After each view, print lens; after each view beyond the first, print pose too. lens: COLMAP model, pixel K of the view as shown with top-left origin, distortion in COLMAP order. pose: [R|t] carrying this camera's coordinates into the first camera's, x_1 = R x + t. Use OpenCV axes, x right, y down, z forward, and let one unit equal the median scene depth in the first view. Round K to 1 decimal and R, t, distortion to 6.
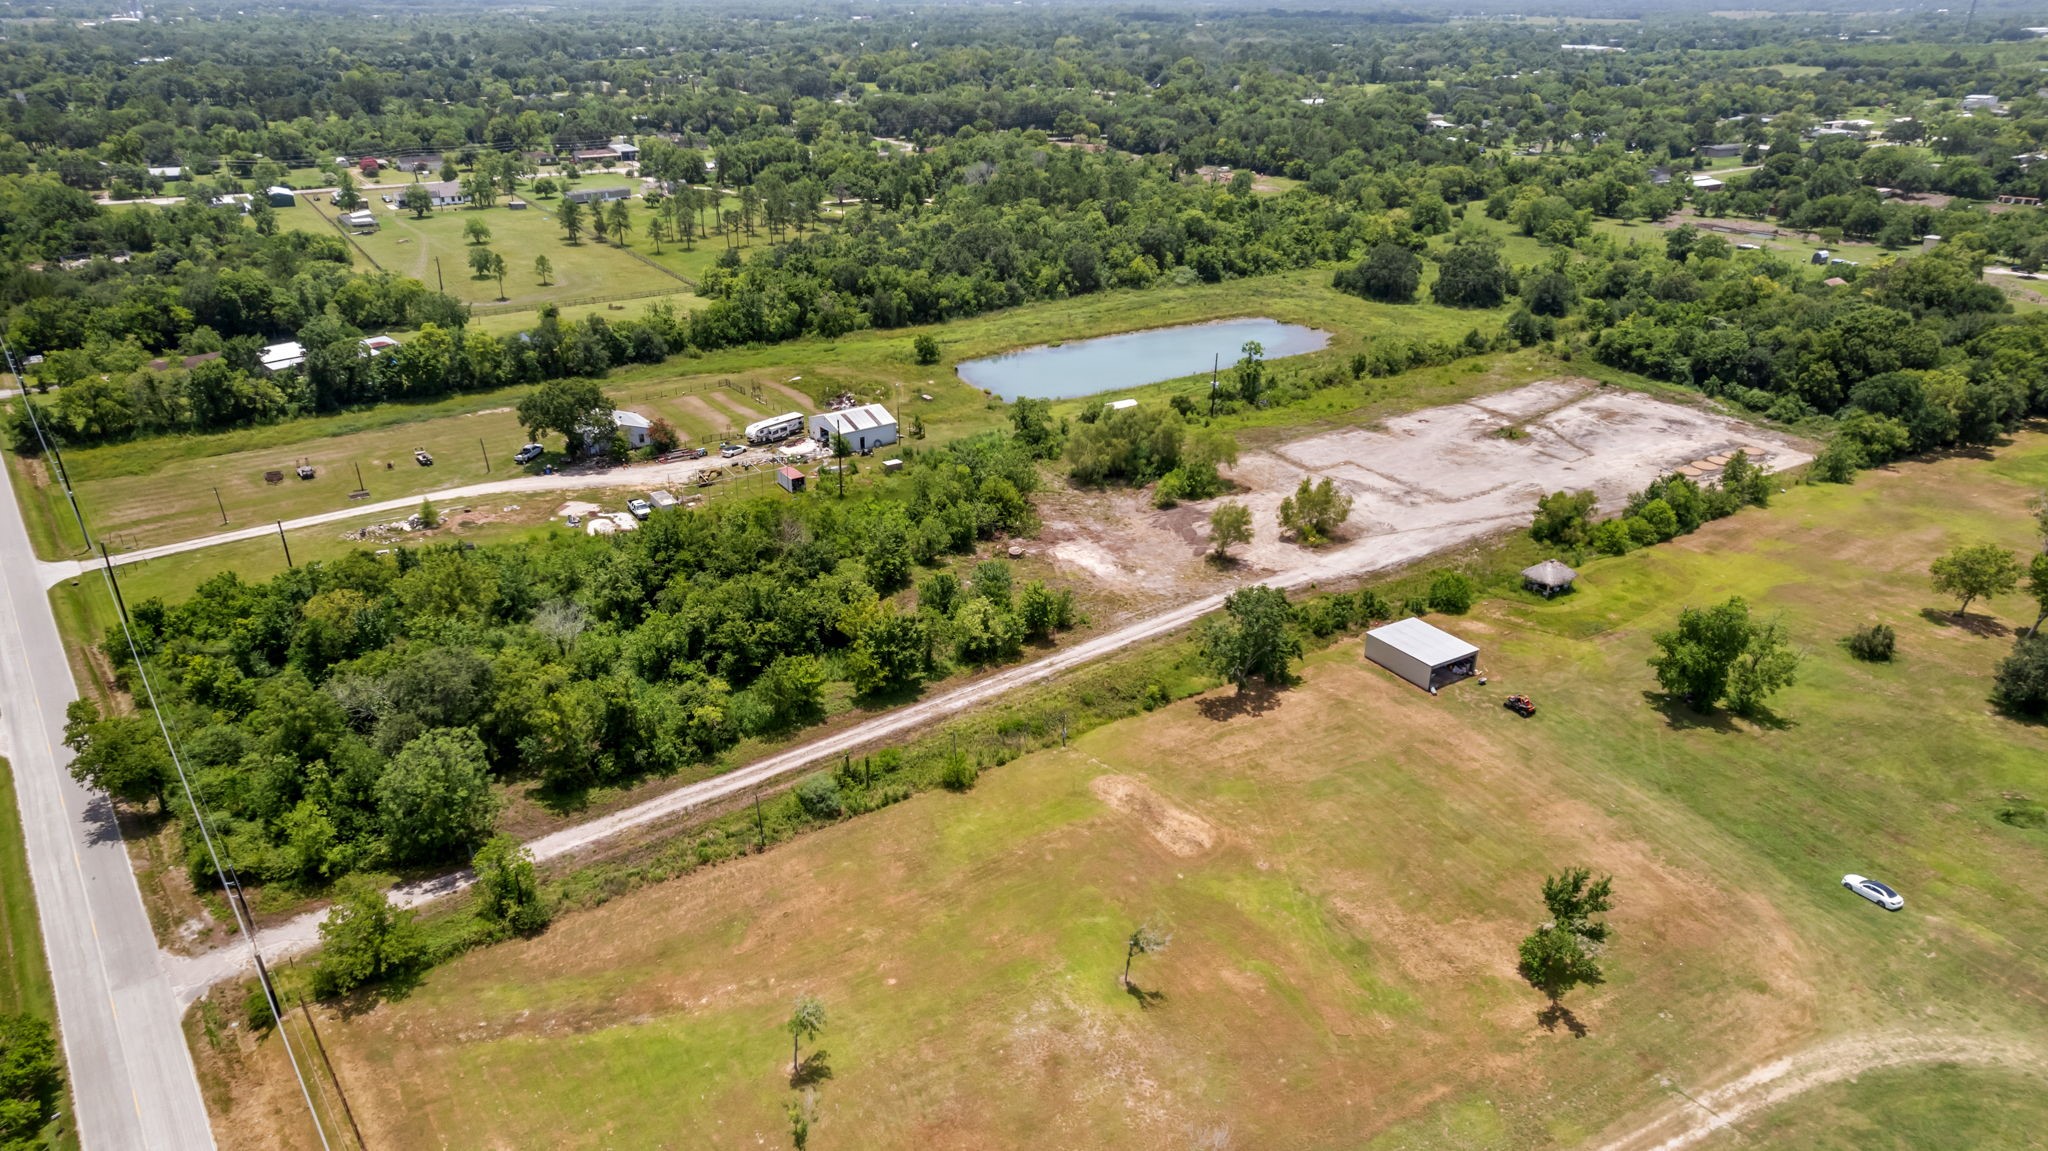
lens RADIAL K [[1306.7, 0, 1012.4], [0, 1306.7, 578.8], [0, 0, 1]] dist [-0.013319, 0.015144]
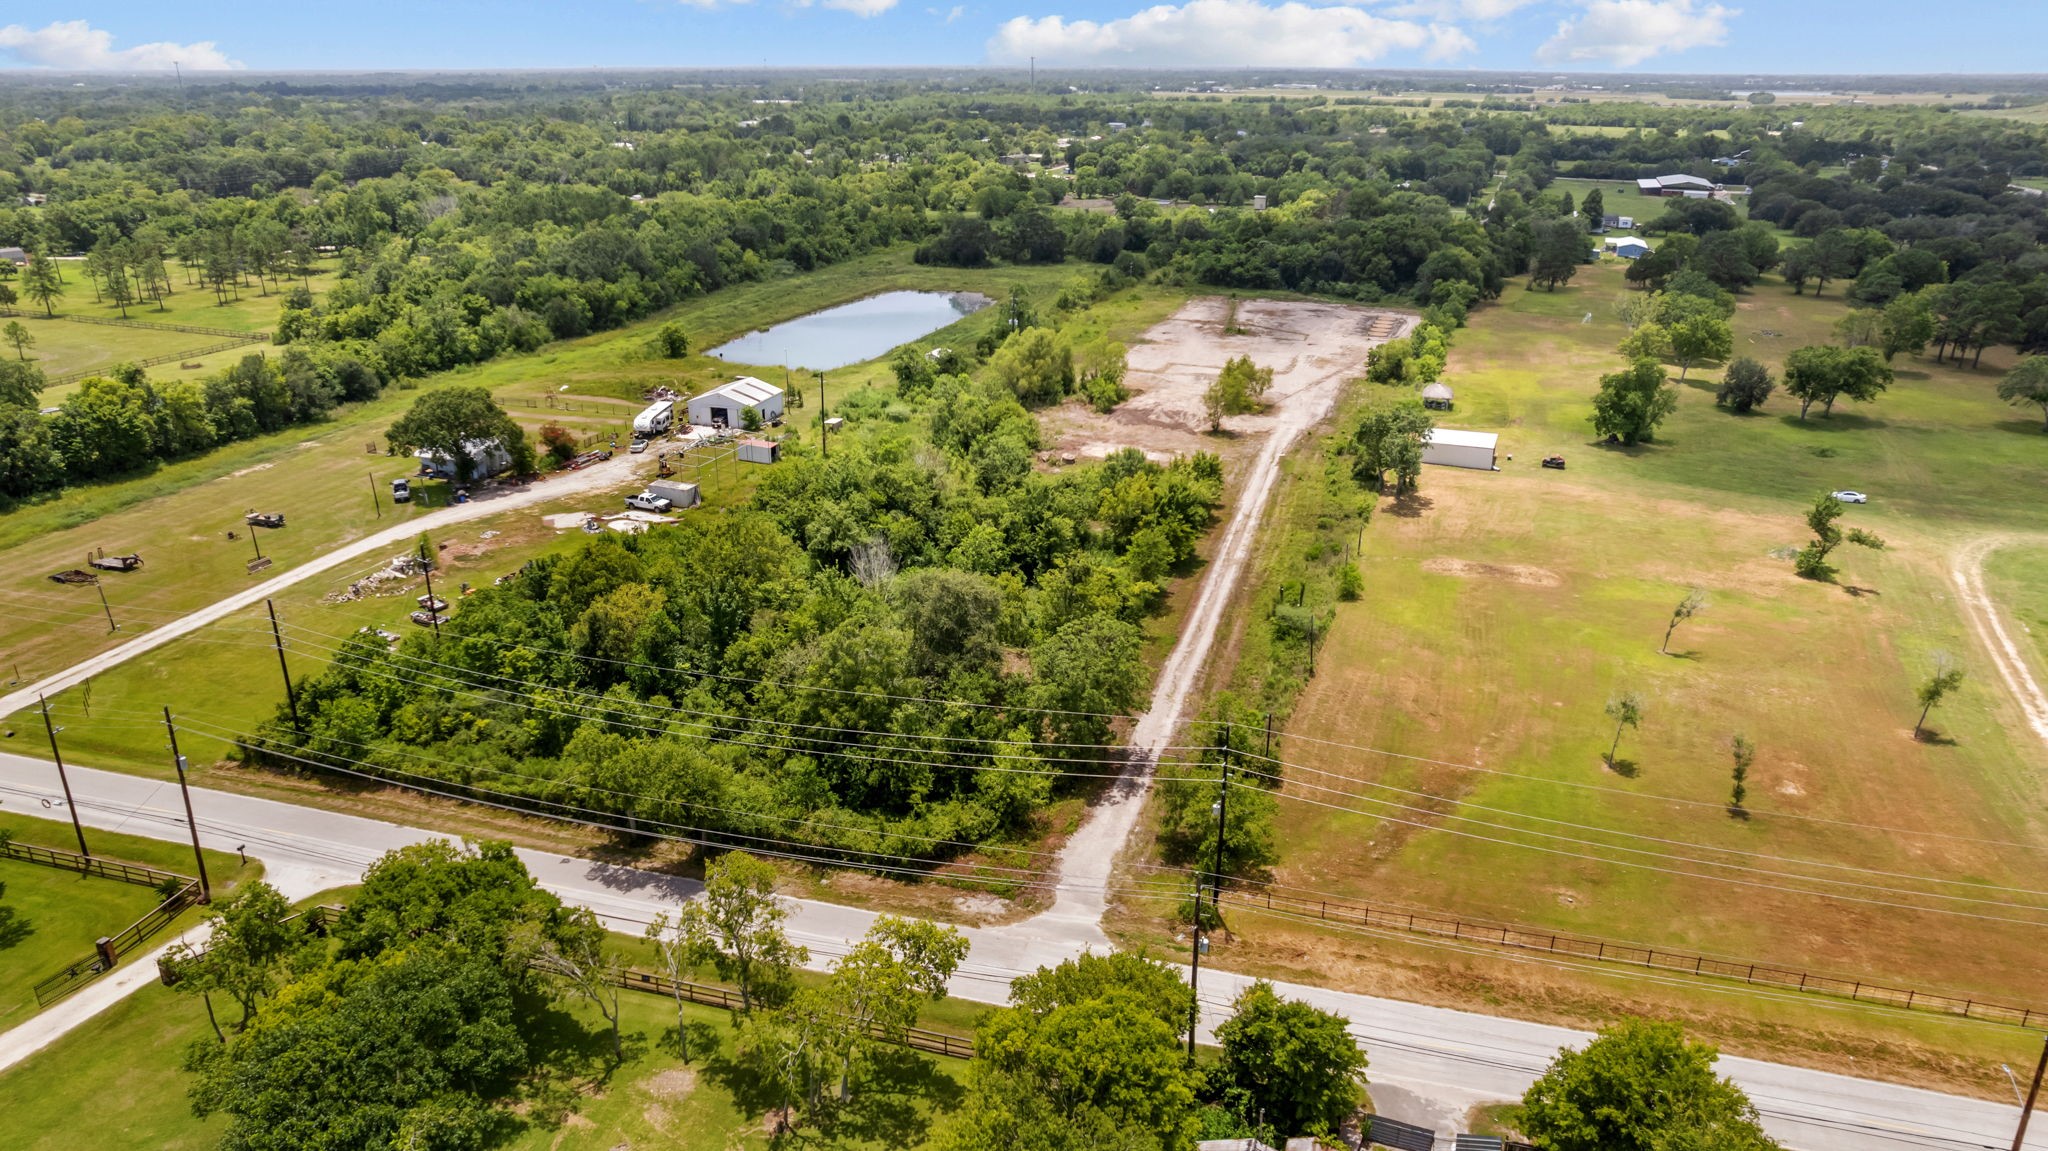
lens RADIAL K [[1306.7, 0, 1027.7], [0, 1306.7, 561.2], [0, 0, 1]] dist [-0.013319, 0.015144]
pose [[0.804722, -0.214123, 0.553691, -0.501937], [0.246861, 0.968920, 0.015917, 0.027534], [-0.539890, 0.123875, 0.832570, 0.139773]]
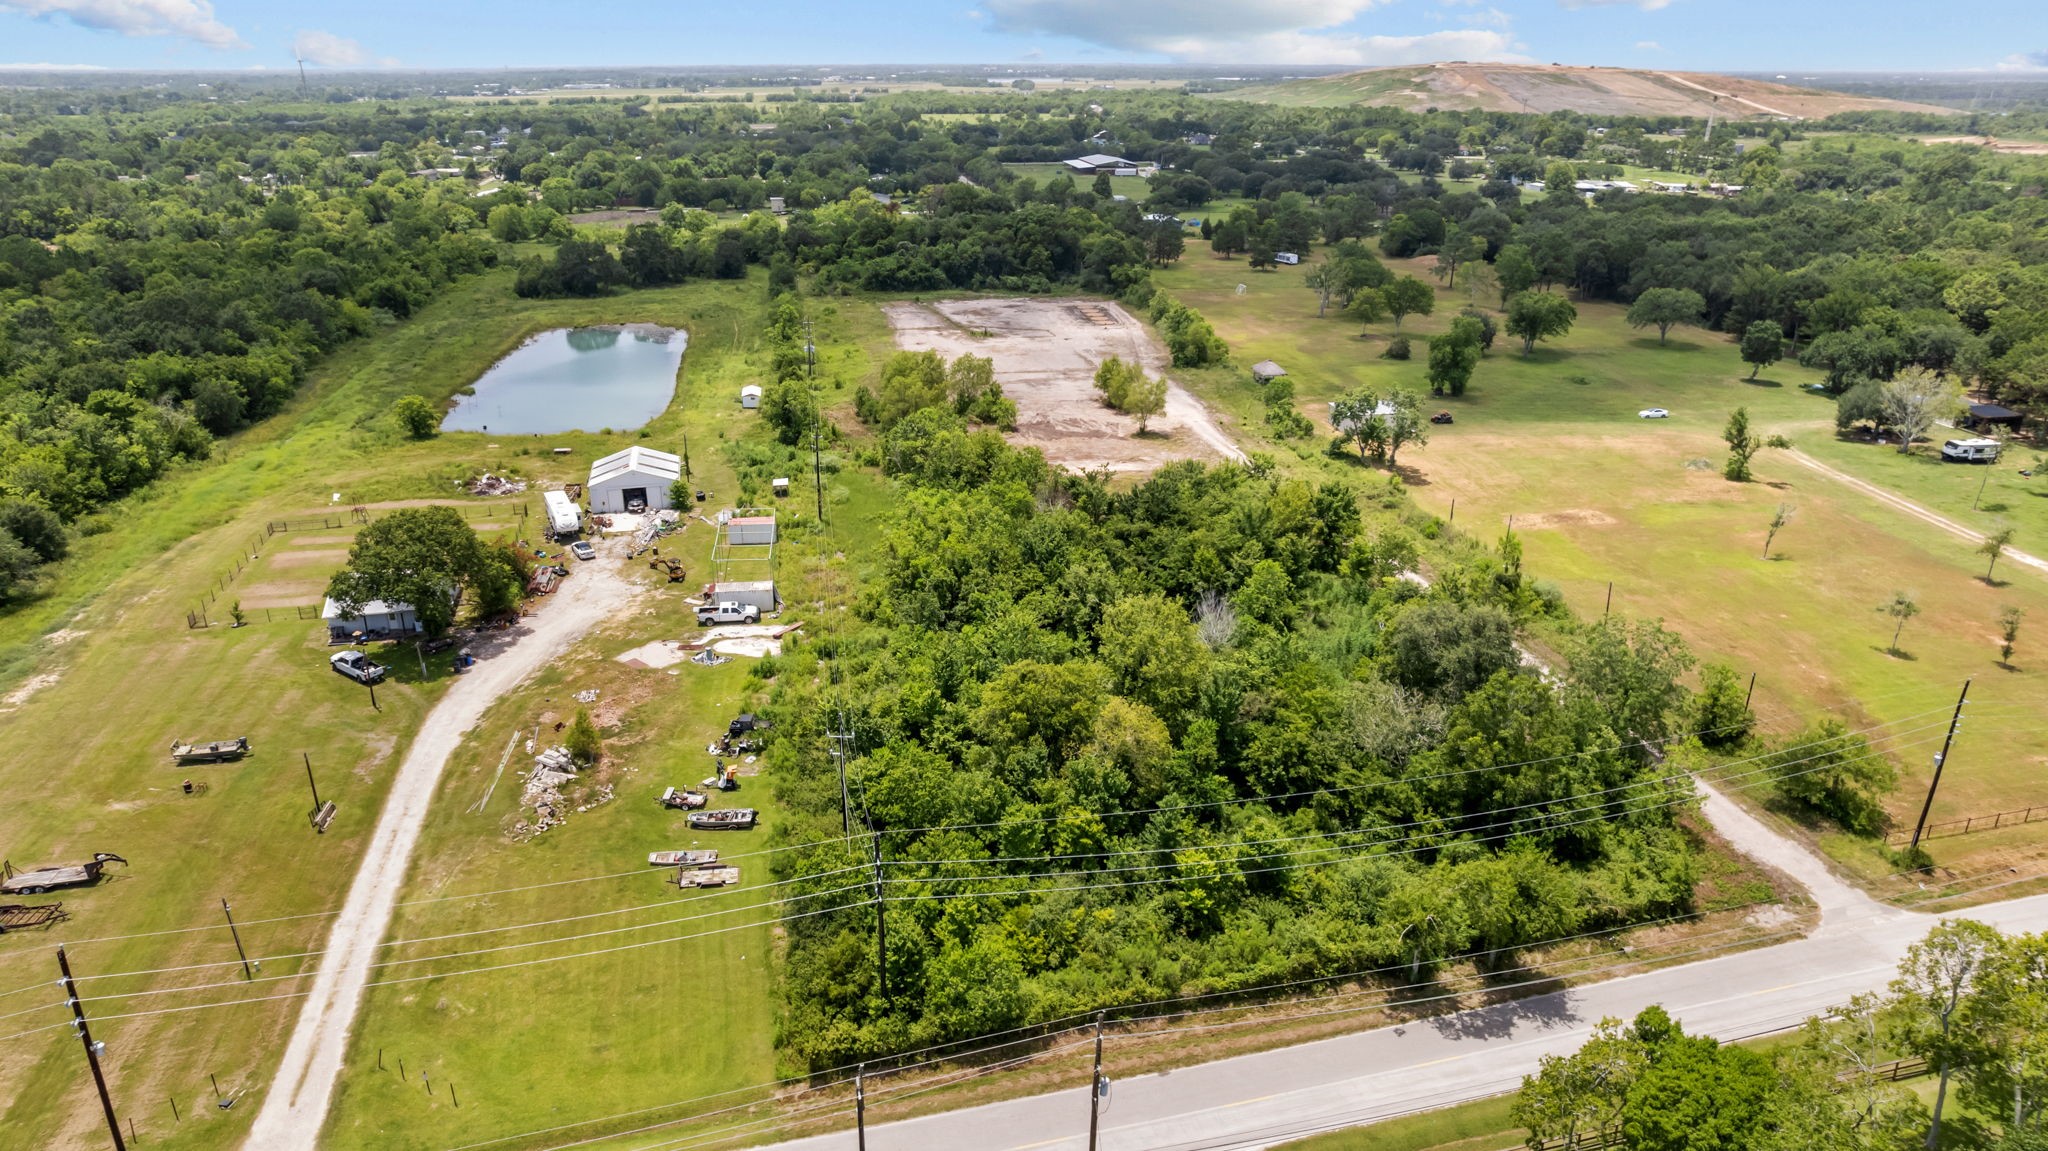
lens RADIAL K [[1306.7, 0, 1011.8], [0, 1306.7, 579.0], [0, 0, 1]] dist [-0.013319, 0.015144]
pose [[0.406902, -0.345469, 0.845625, -0.709178], [0.383307, 0.904858, 0.185226, -0.124698], [-0.829160, 0.248765, 0.500609, 0.464774]]
